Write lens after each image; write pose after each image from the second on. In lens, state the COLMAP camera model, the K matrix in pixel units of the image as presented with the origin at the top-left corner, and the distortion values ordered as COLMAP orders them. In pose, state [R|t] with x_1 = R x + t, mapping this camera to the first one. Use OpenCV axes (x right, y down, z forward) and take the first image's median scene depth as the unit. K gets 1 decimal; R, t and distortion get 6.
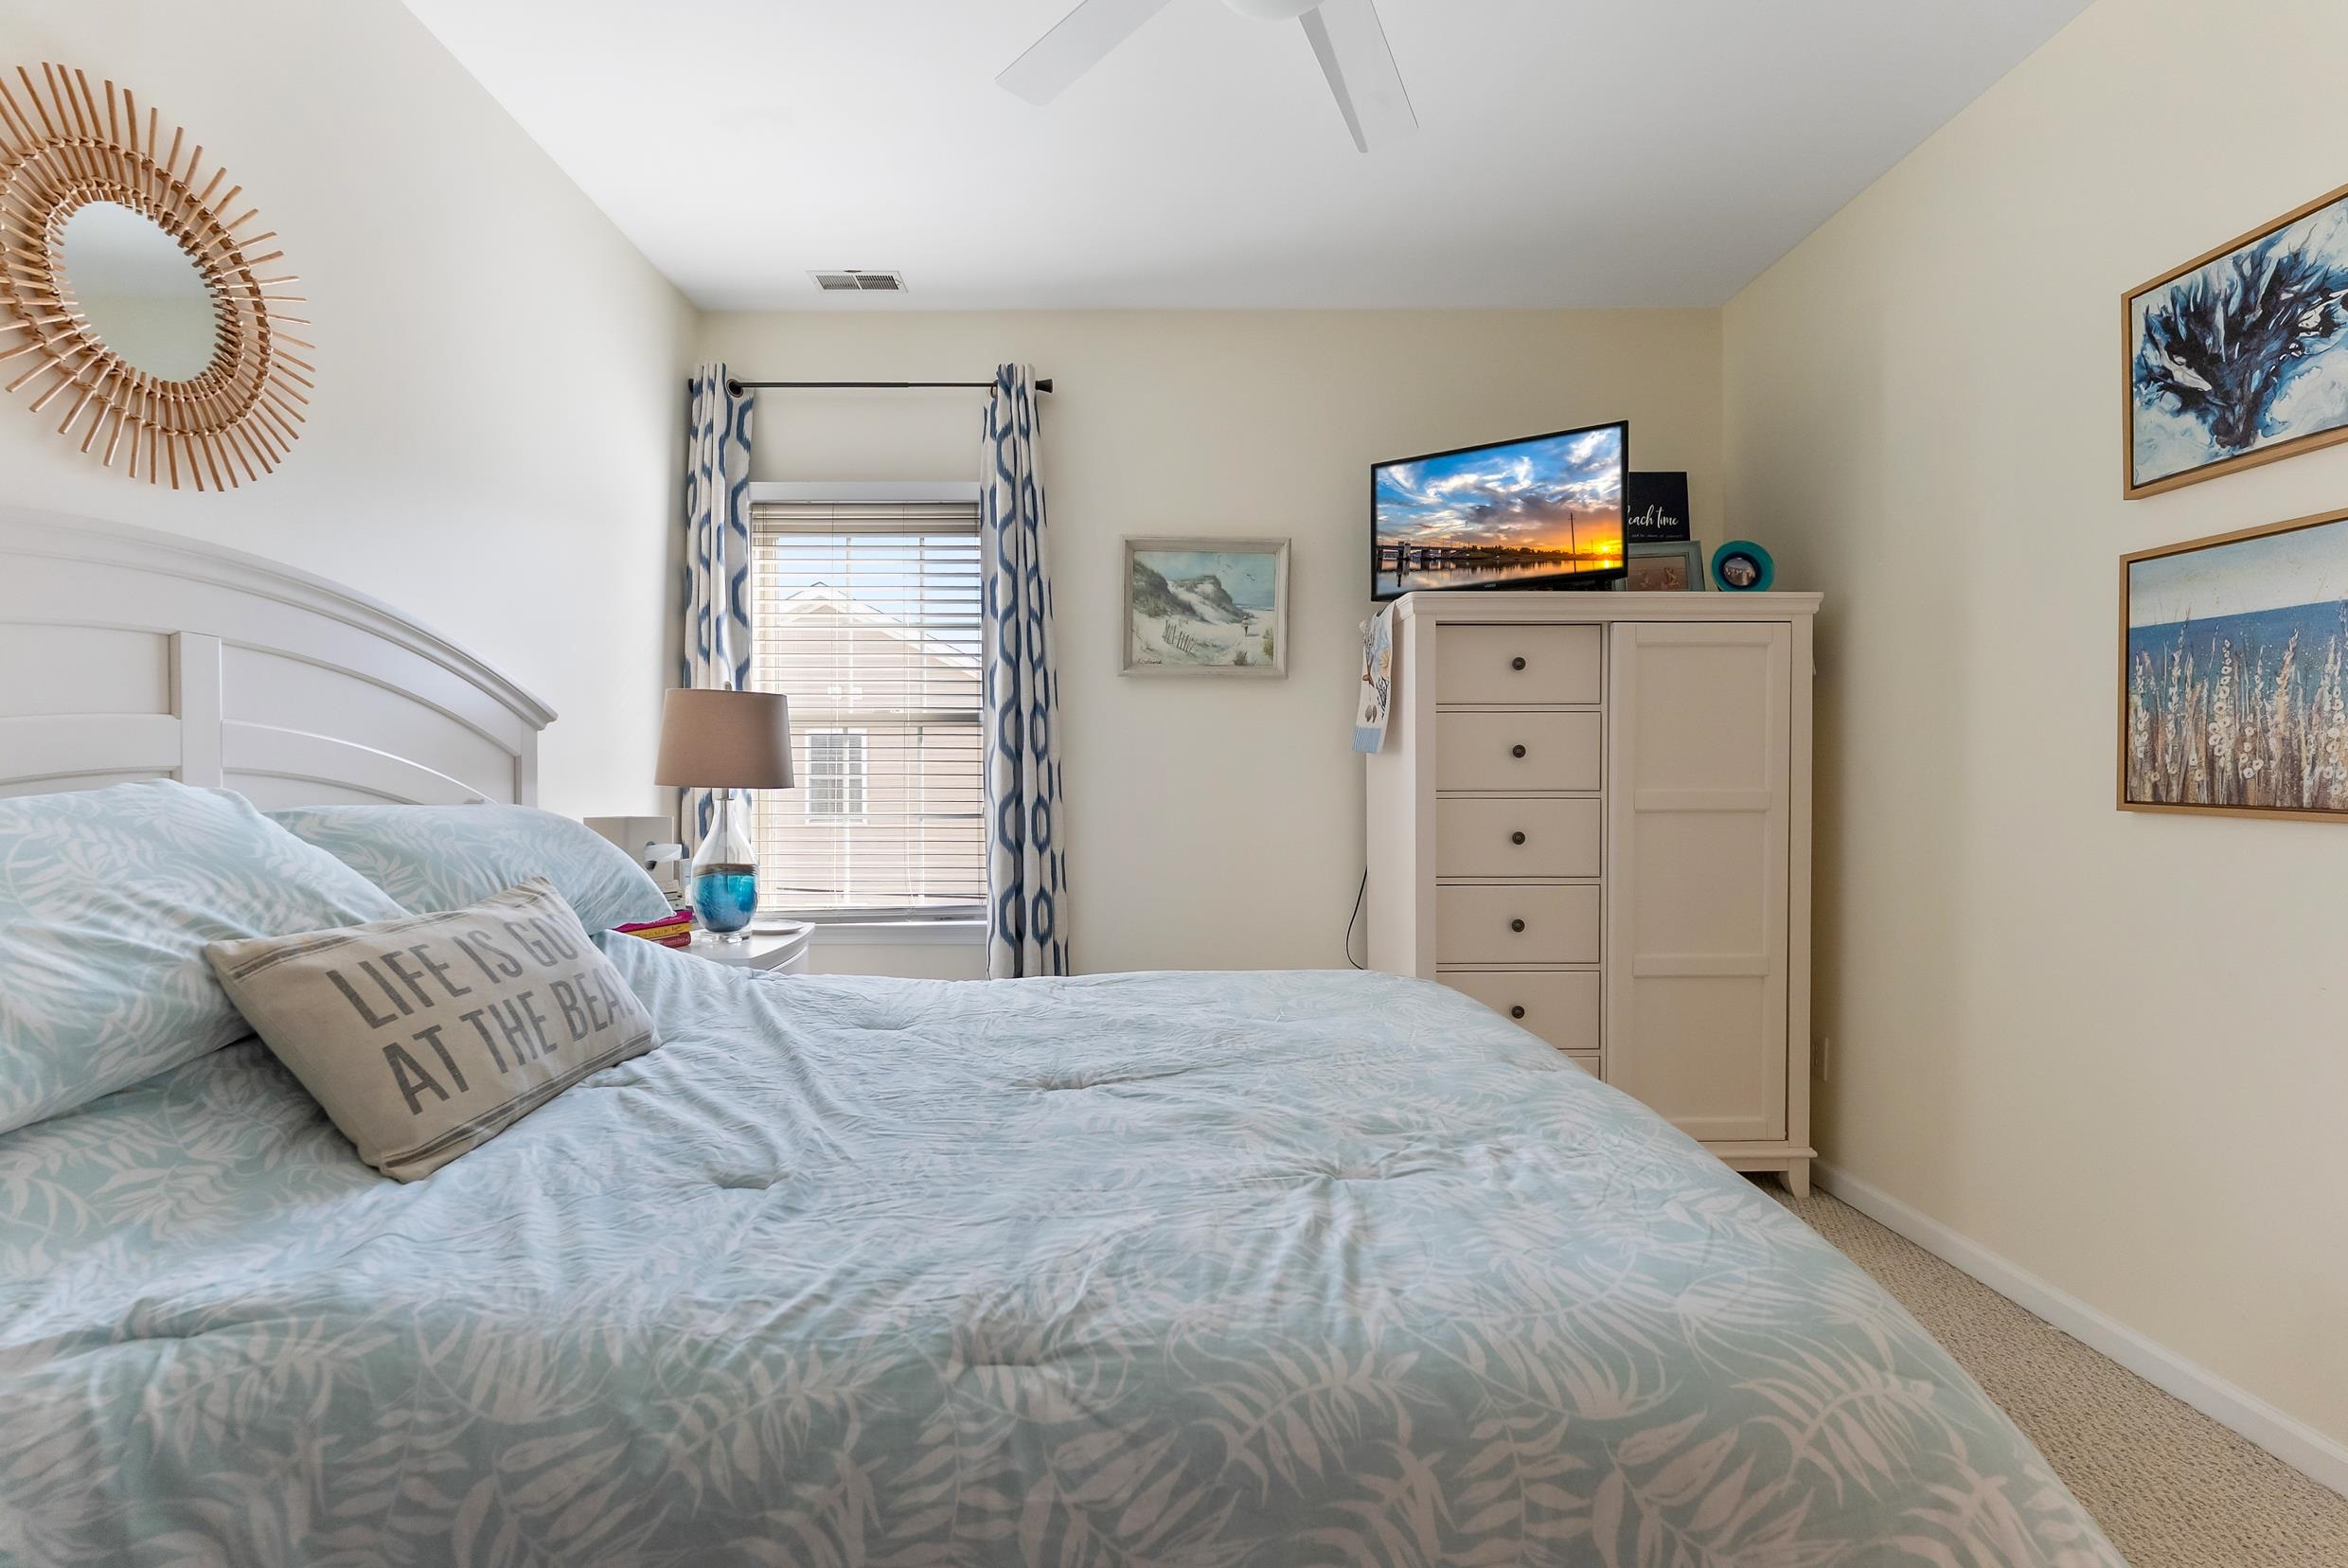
lens RADIAL K [[984.1, 0, 1165.6], [0, 984.1, 759.0], [0, 0, 1]] dist [-0.000771, -0.000540]
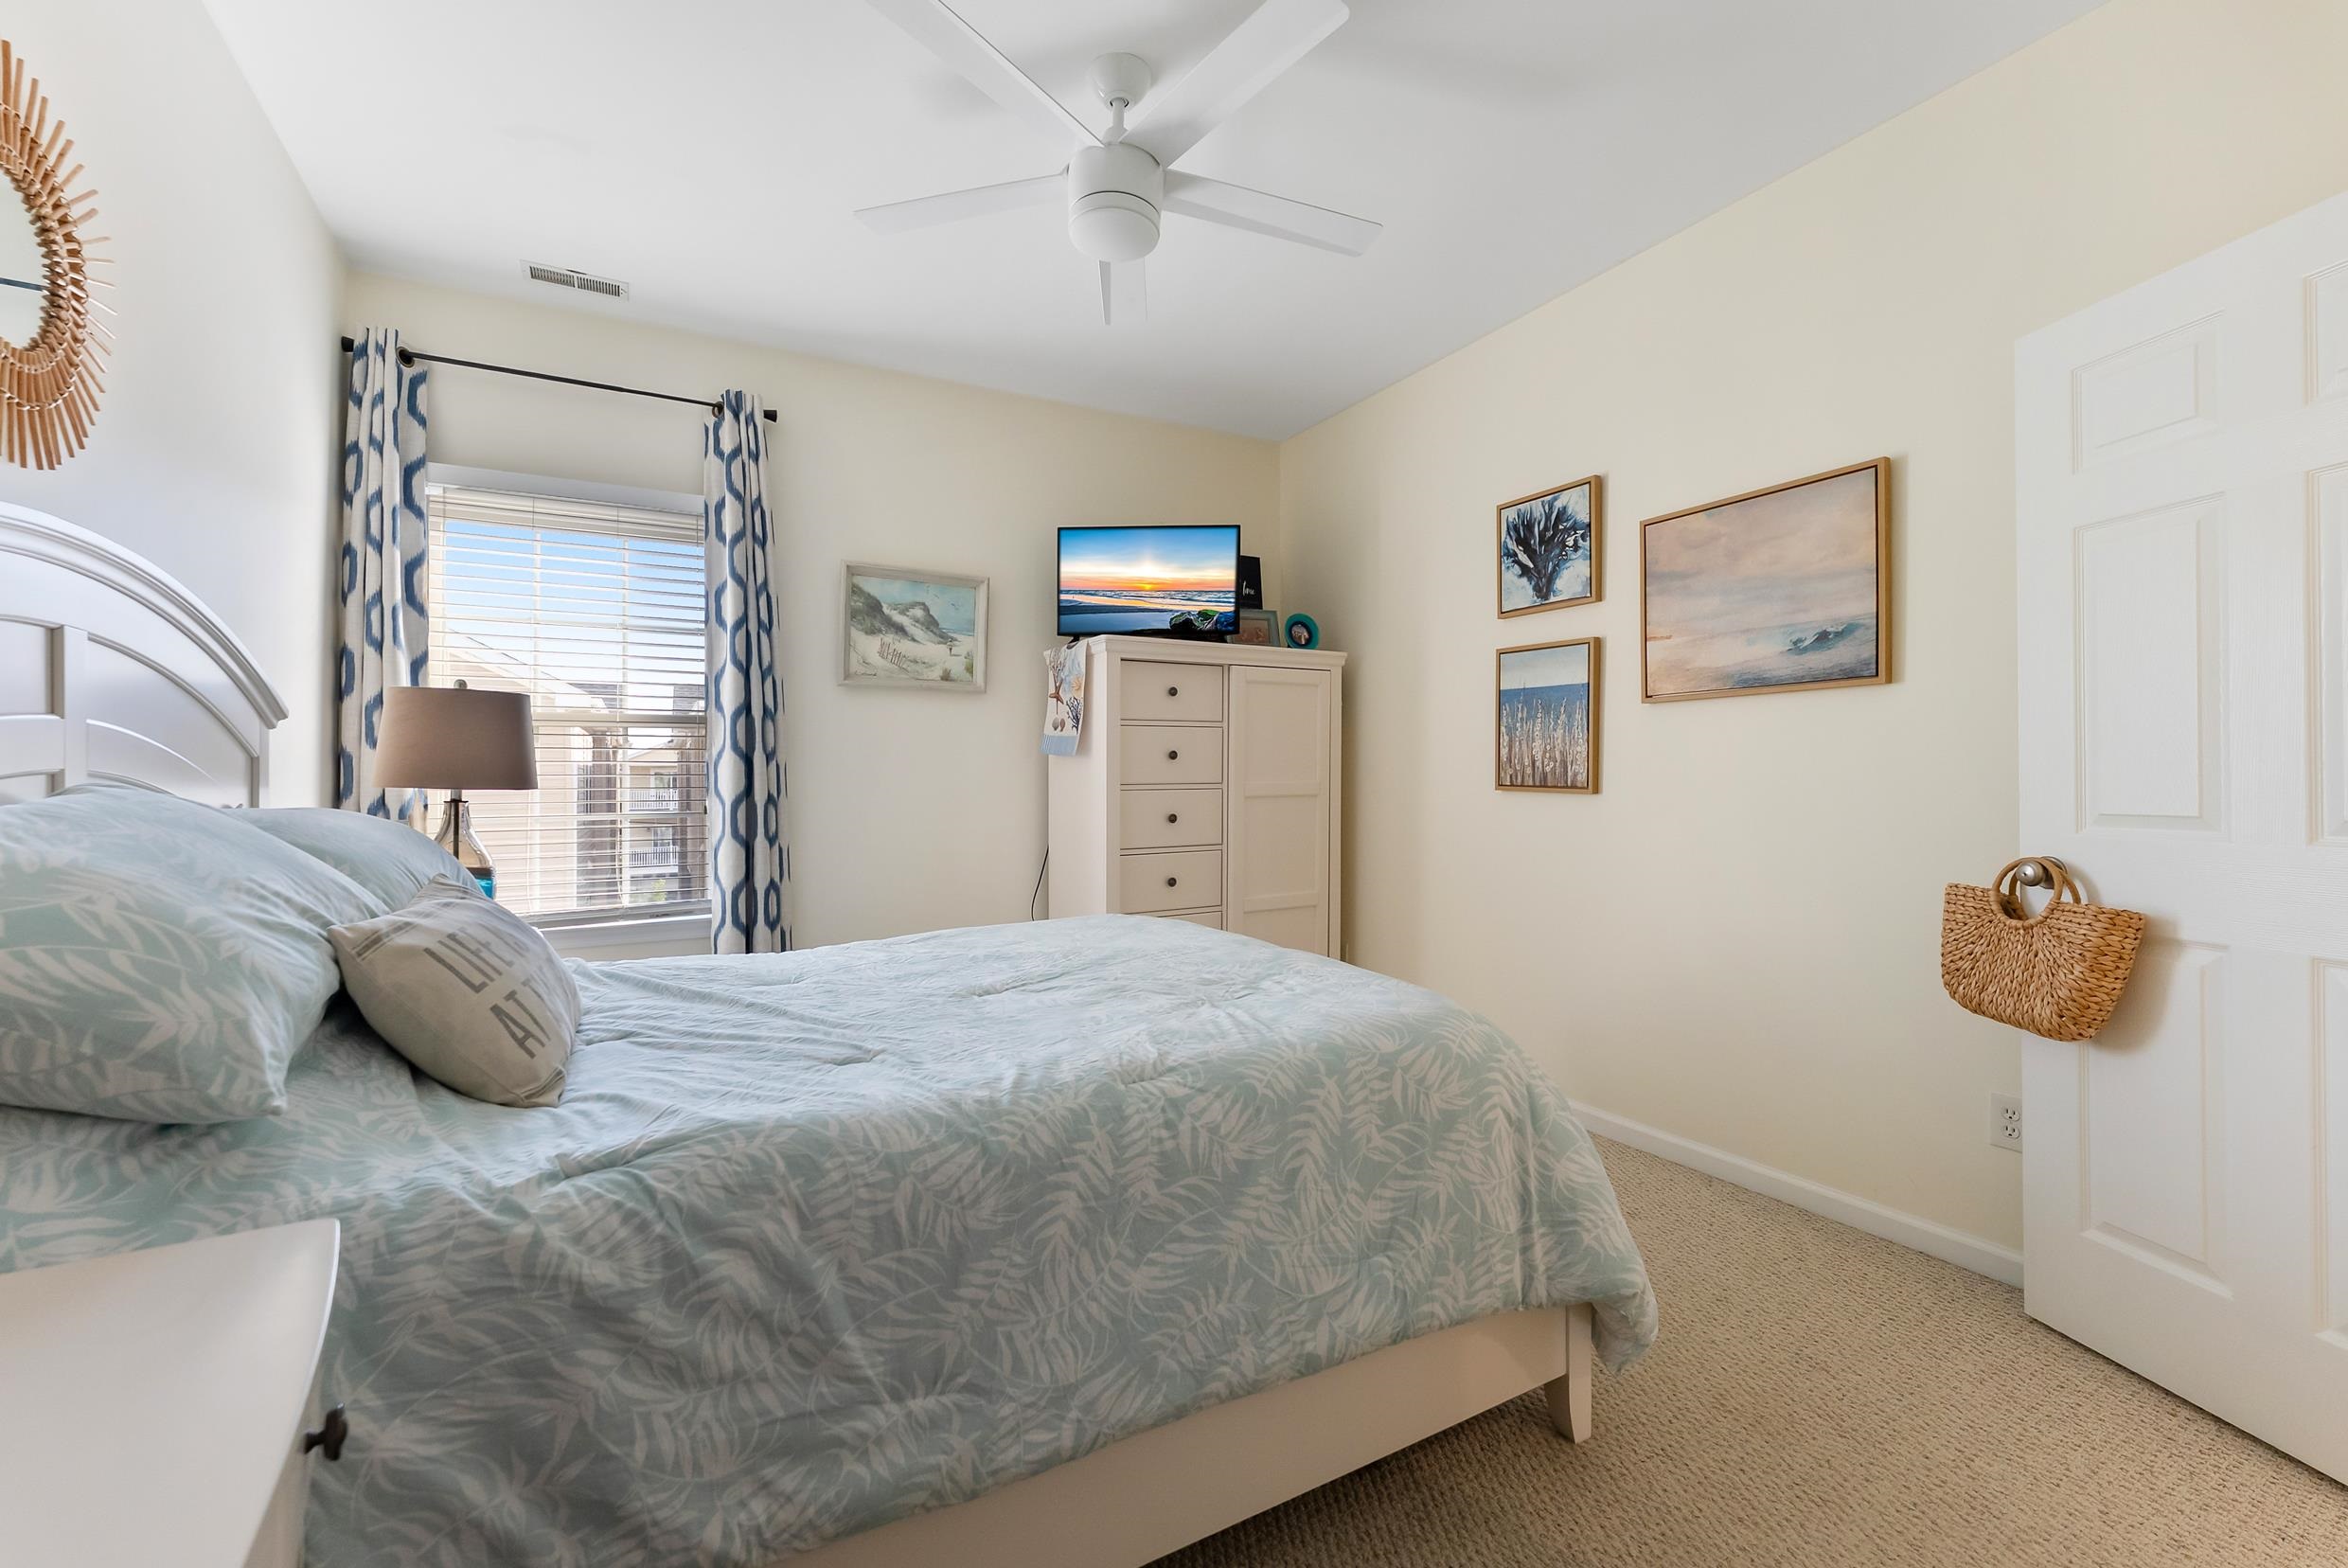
lens RADIAL K [[963.8, 0, 1234.4], [0, 963.8, 739.7], [0, 0, 1]] dist [-0.000640, -0.000472]
pose [[0.851584, 0.012827, 0.524062, -0.371437], [-0.002909, 0.999801, -0.019744, -0.003832], [-0.524211, 0.015289, 0.851451, -0.259095]]
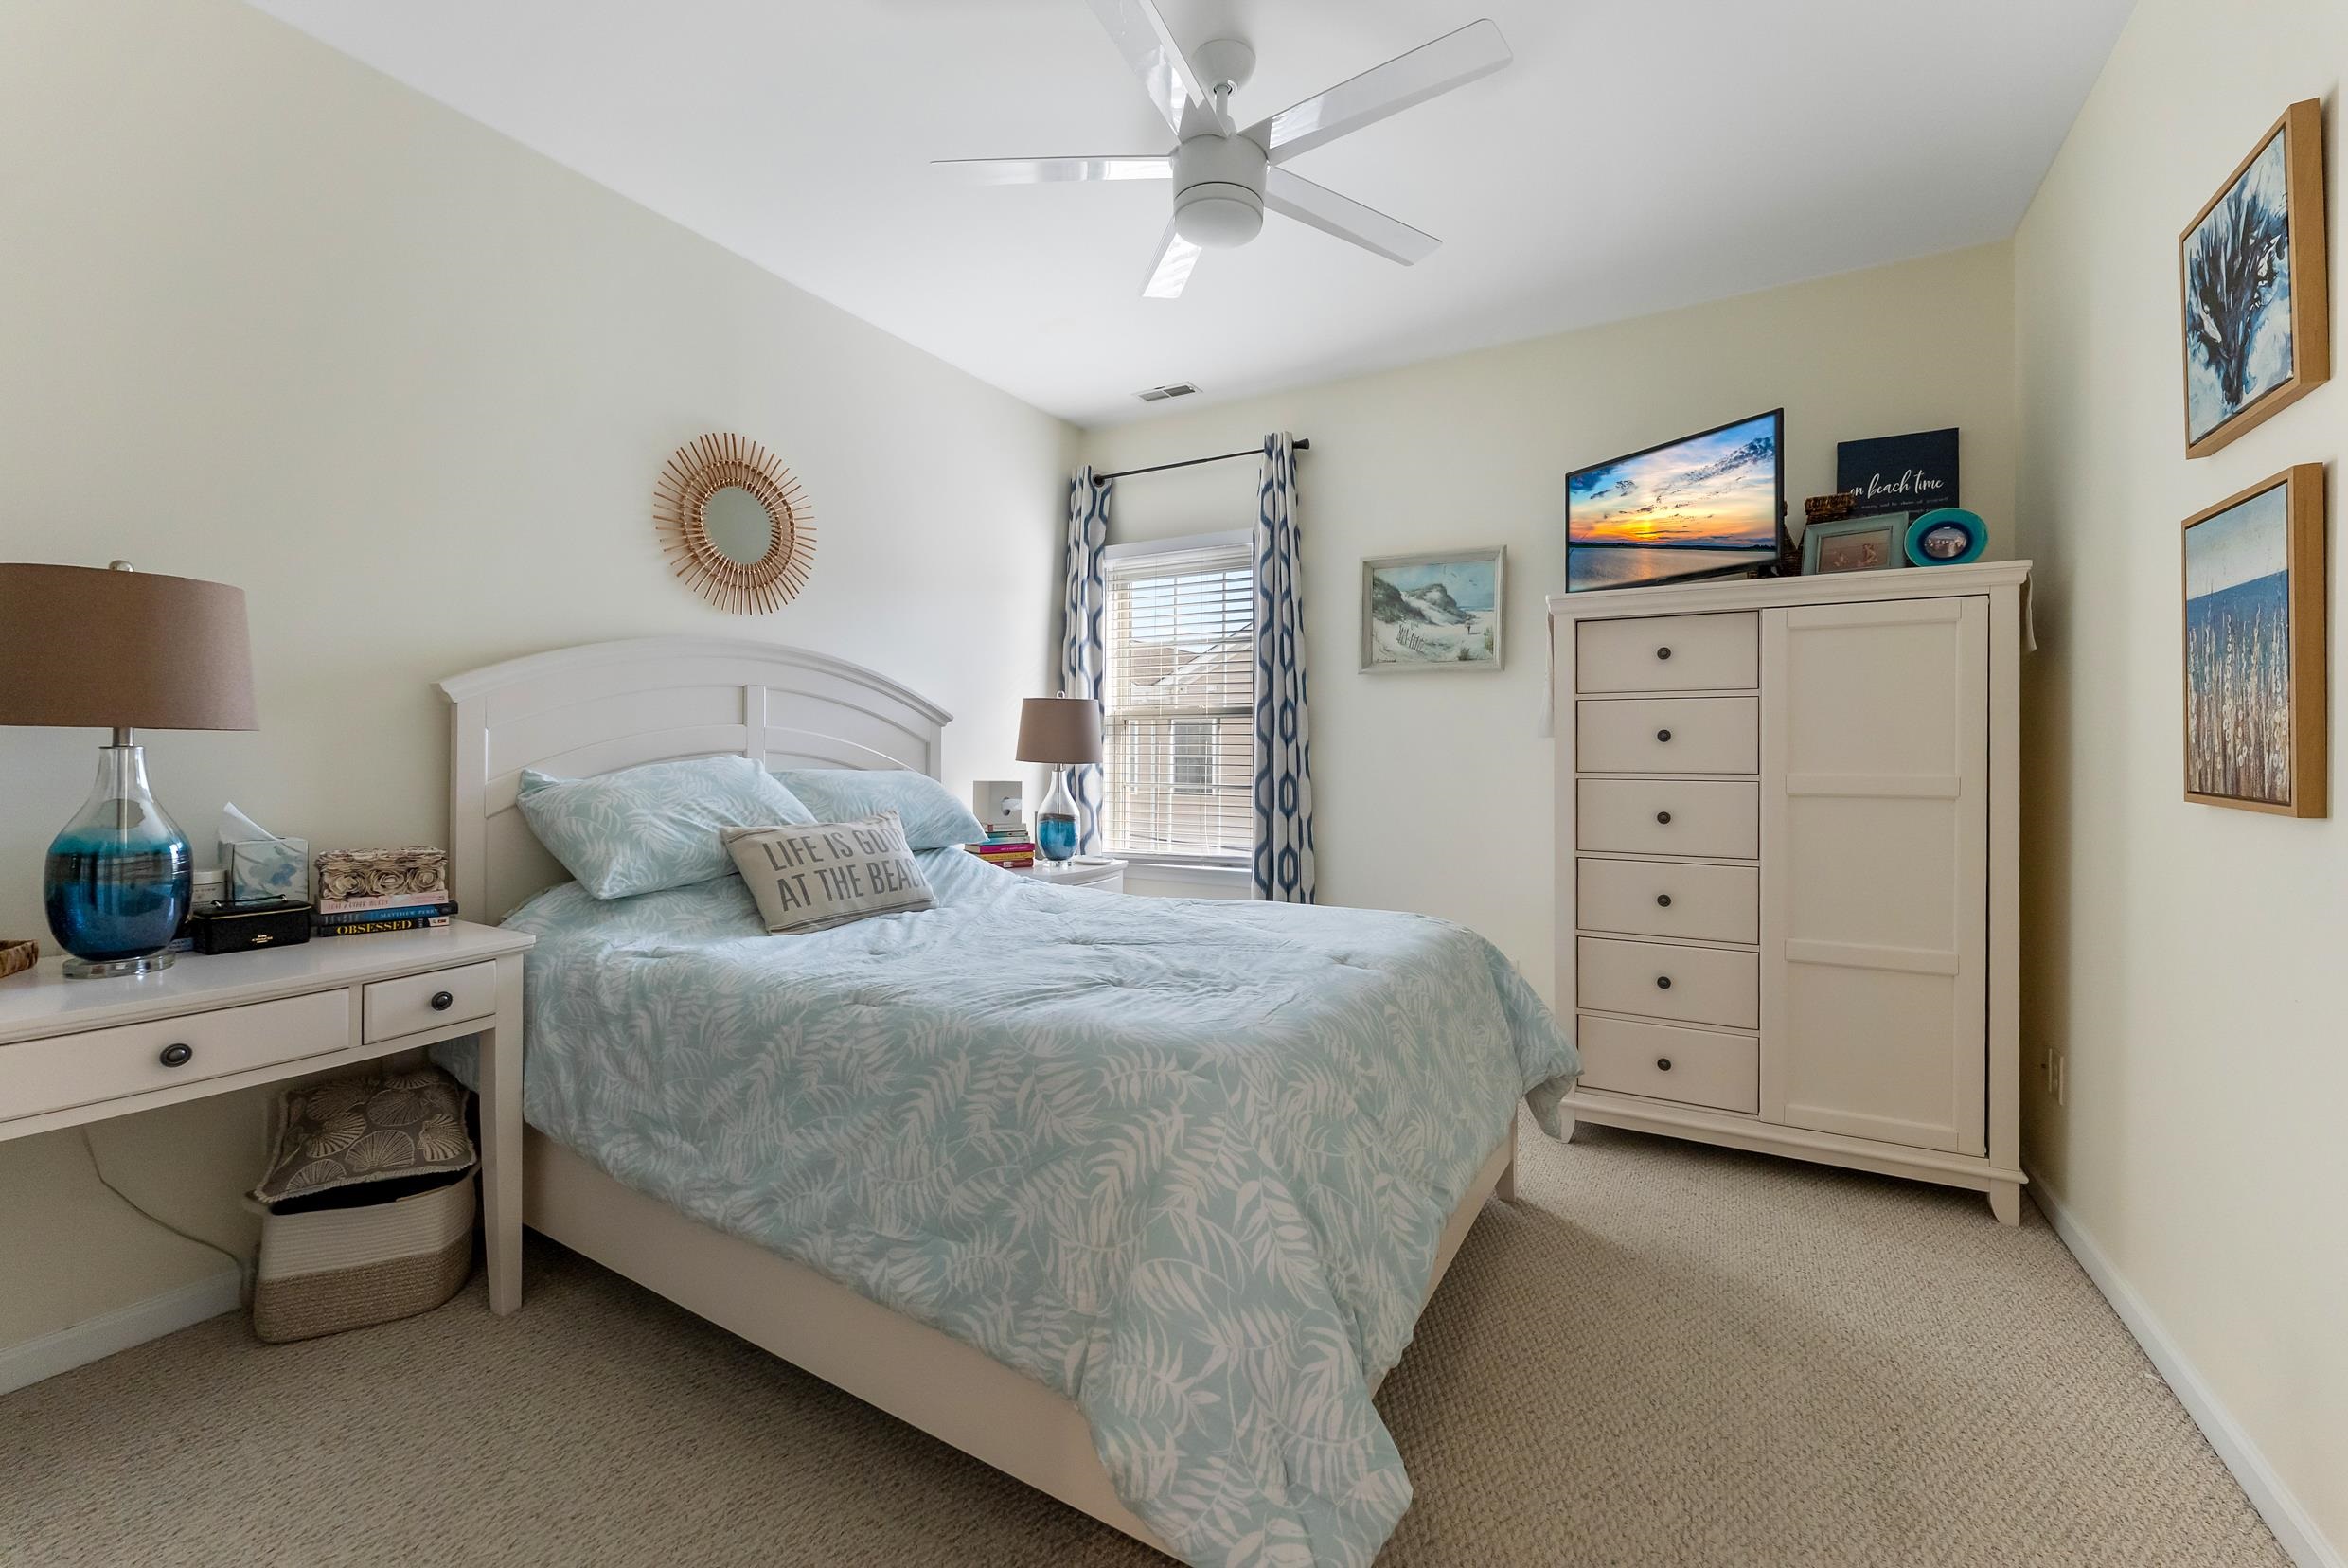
lens RADIAL K [[1020.0, 0, 1219.8], [0, 1020.0, 713.4], [0, 0, 1]] dist [0.000187, -0.000419]
pose [[0.864246, -0.015096, -0.502842, 0.677764], [0.003003, 0.999687, -0.024851, -0.007972], [0.503060, 0.019967, 0.864021, -0.262835]]
